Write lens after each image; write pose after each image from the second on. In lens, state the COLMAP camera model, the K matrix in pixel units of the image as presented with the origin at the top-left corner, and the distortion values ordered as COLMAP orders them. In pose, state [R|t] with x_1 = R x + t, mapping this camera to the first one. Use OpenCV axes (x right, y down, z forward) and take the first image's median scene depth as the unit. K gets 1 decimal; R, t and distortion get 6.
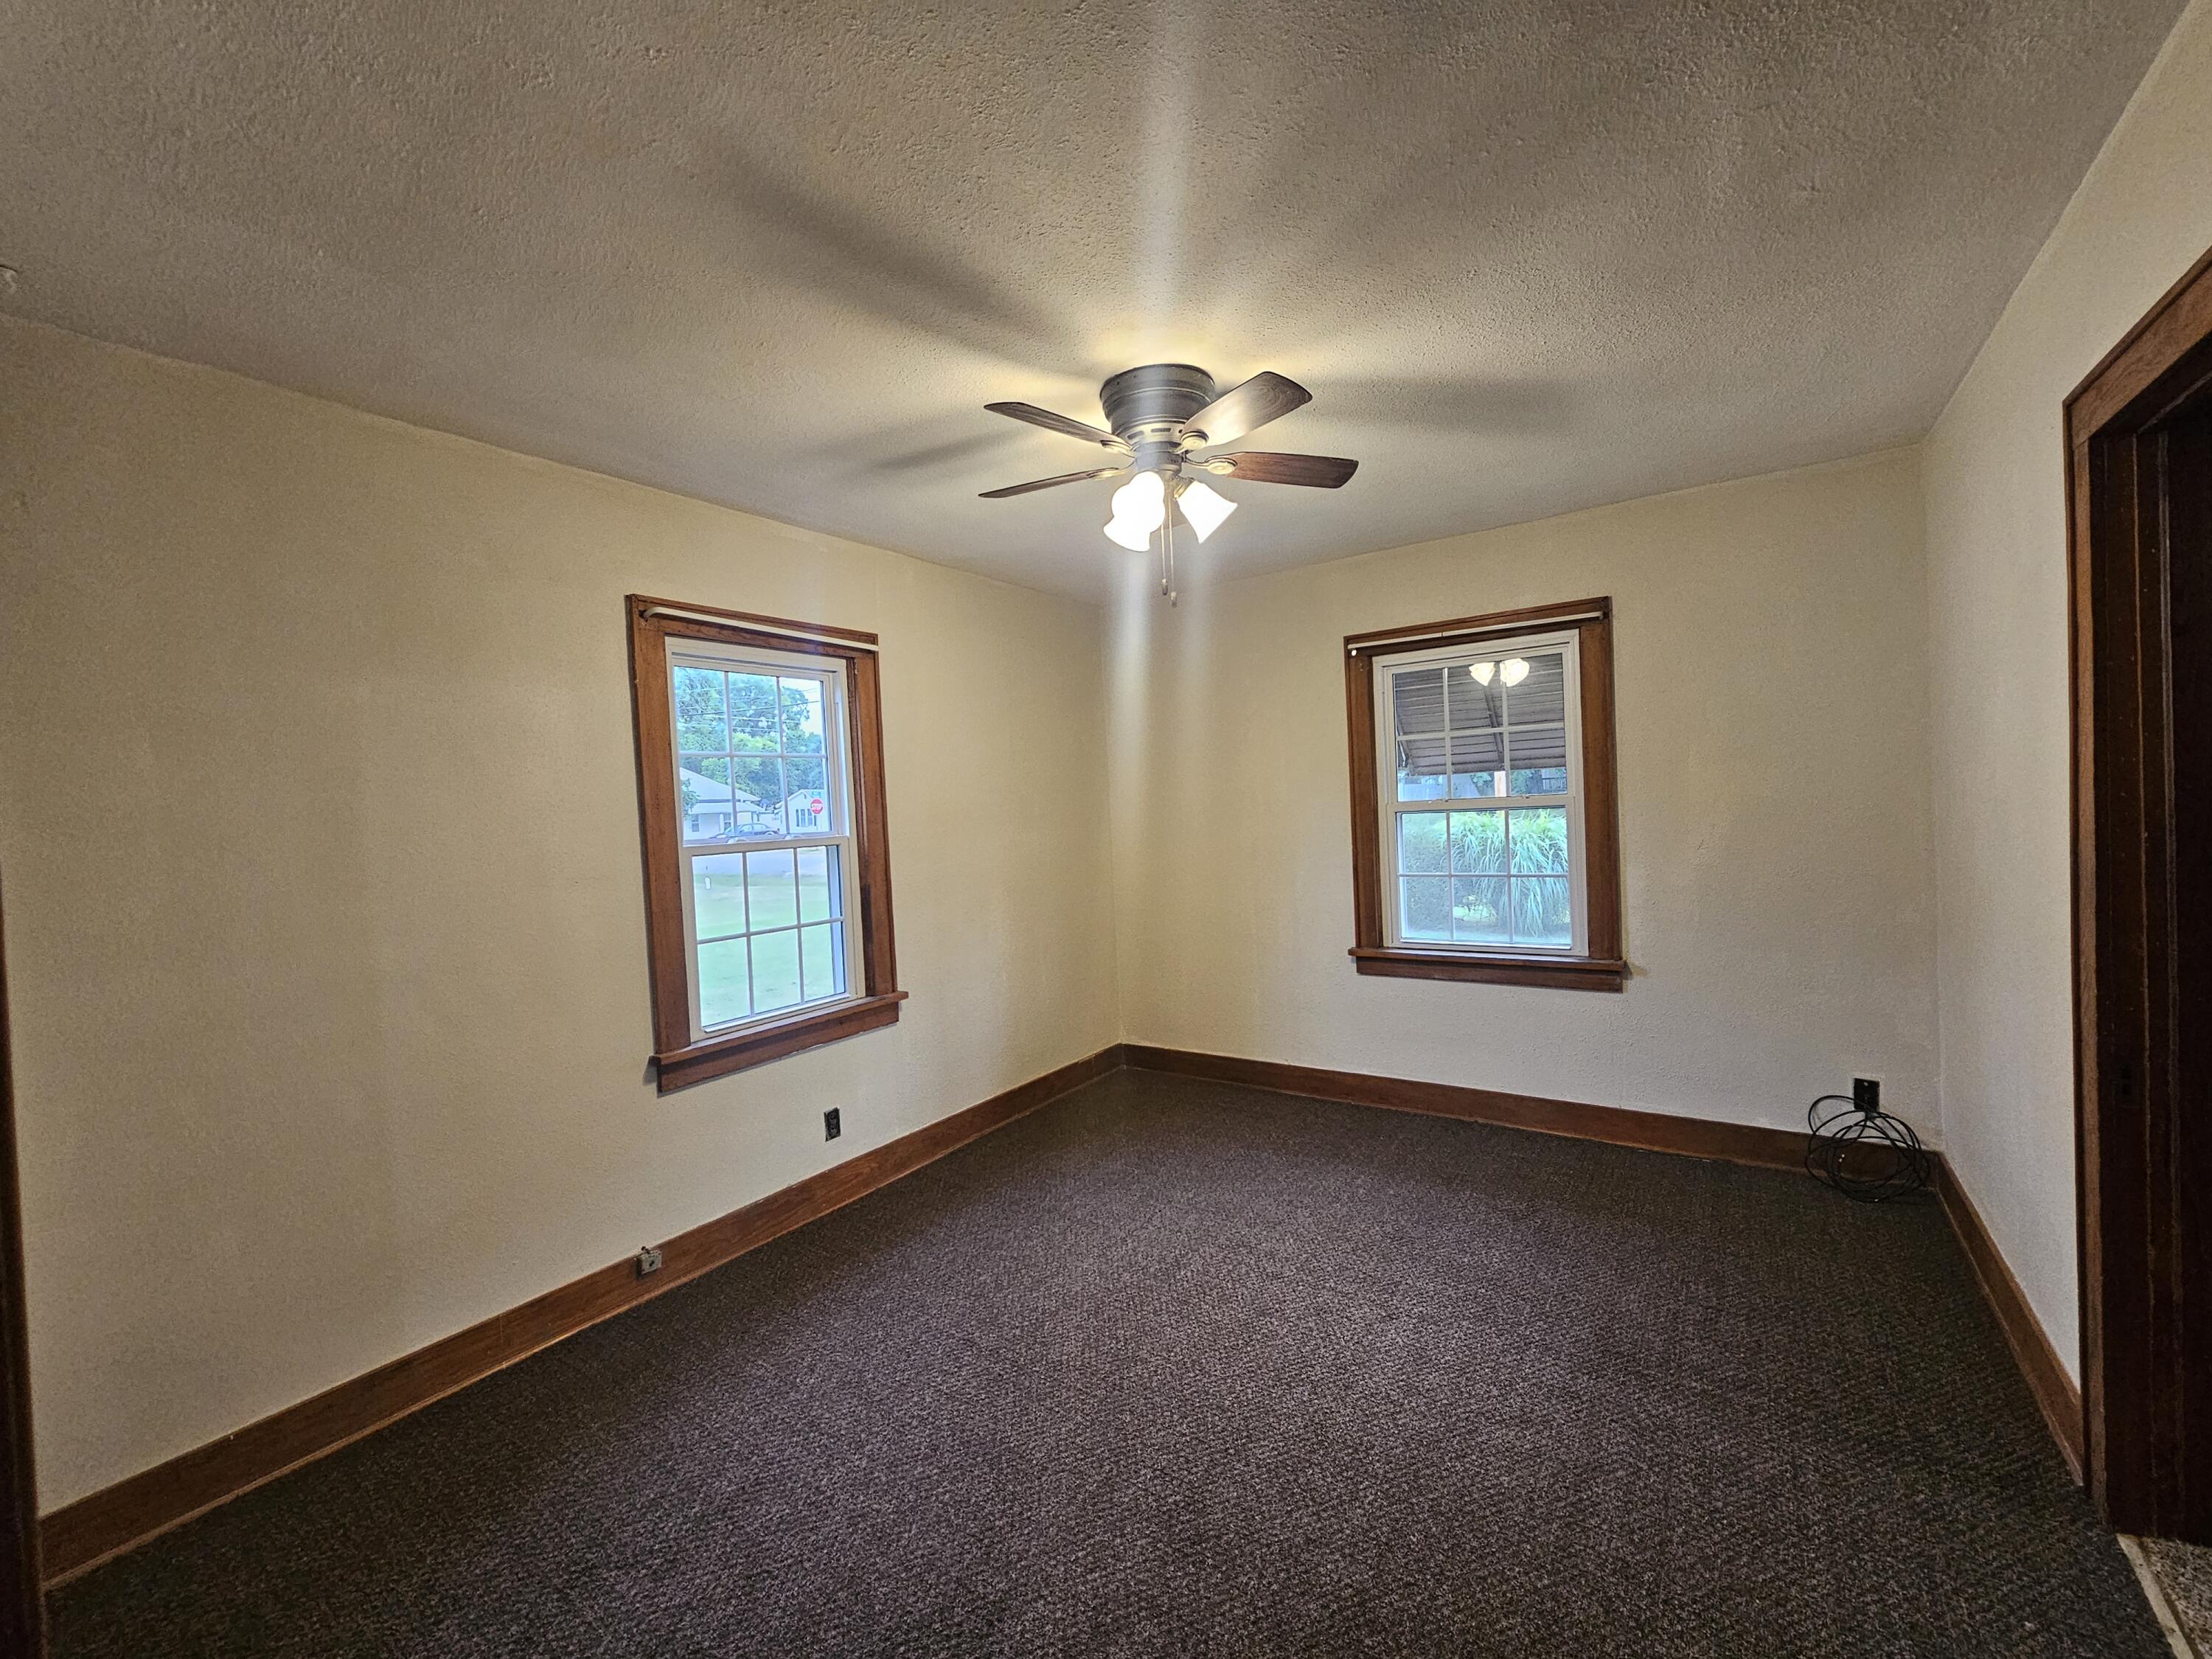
lens RADIAL K [[896.5, 0, 1111.7], [0, 896.5, 825.0], [0, 0, 1]] dist [-0.000005, -0.000483]
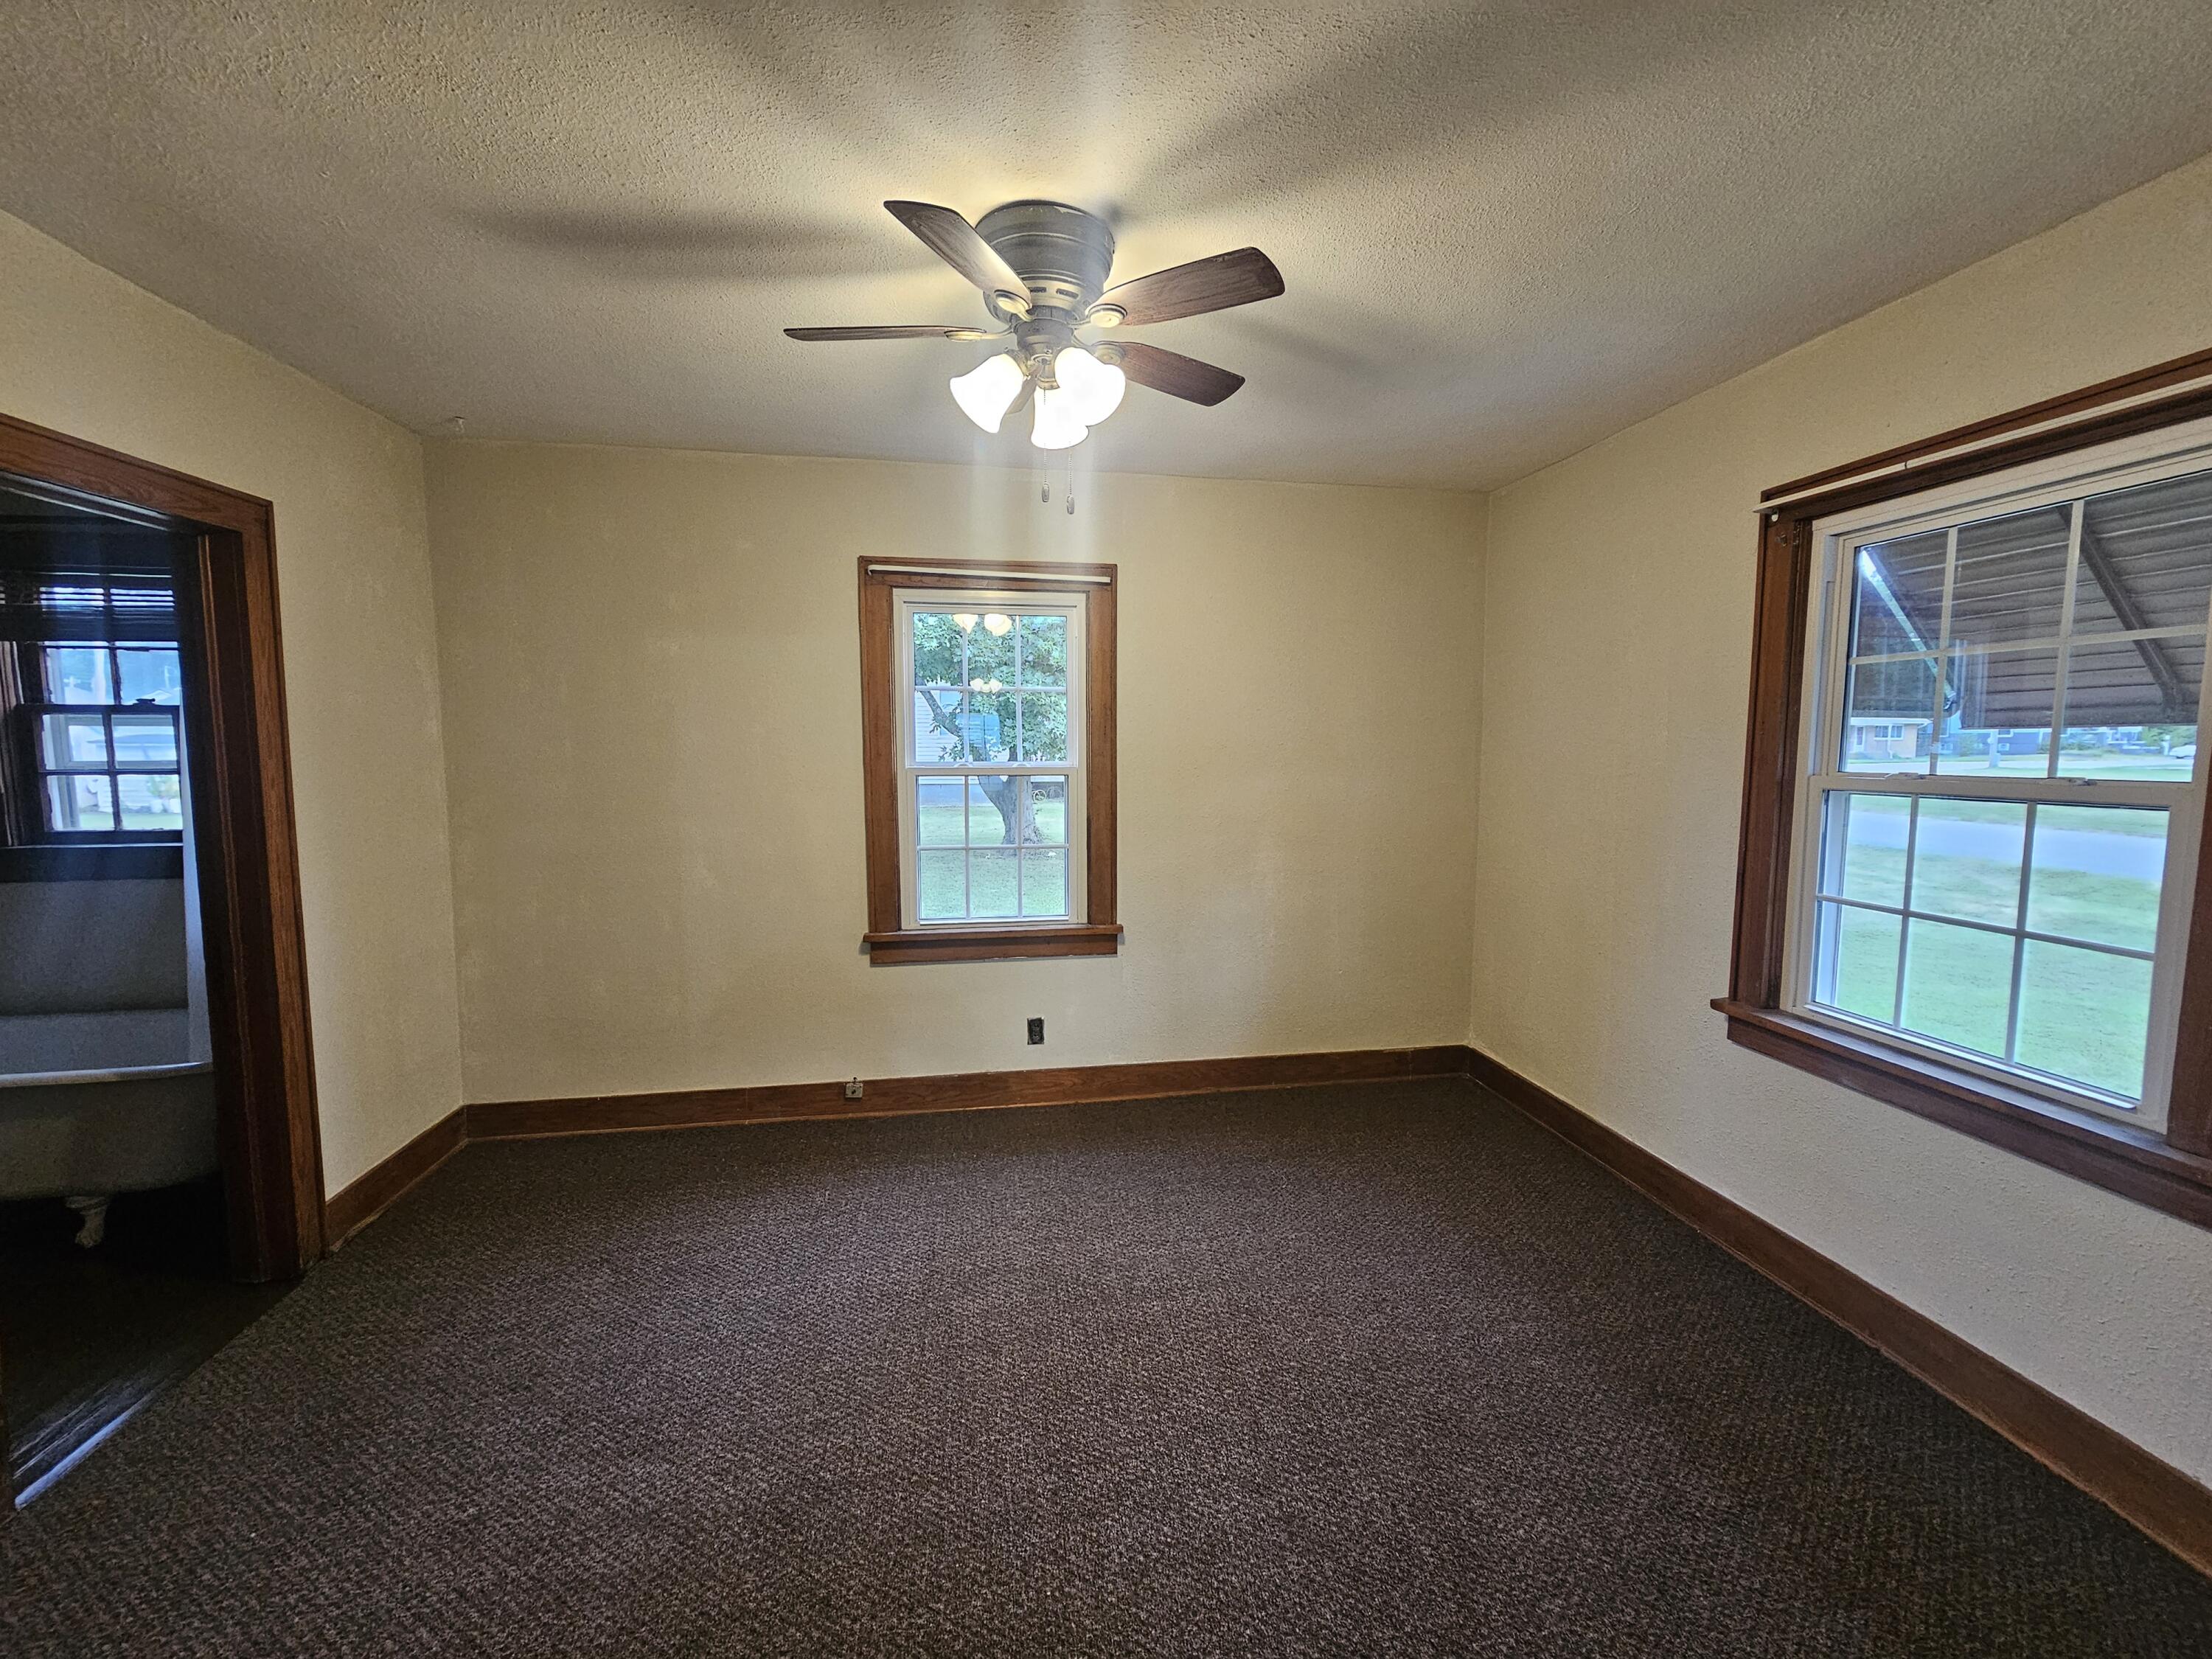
lens RADIAL K [[896.5, 0, 1116.6], [0, 896.5, 824.4], [0, 0, 1]] dist [-0.000005, -0.000483]
pose [[0.696235, 0.112774, -0.708899, 0.477831], [-0.049975, 0.992801, 0.108855, -0.037574], [0.716072, -0.040361, 0.696859, 0.306796]]
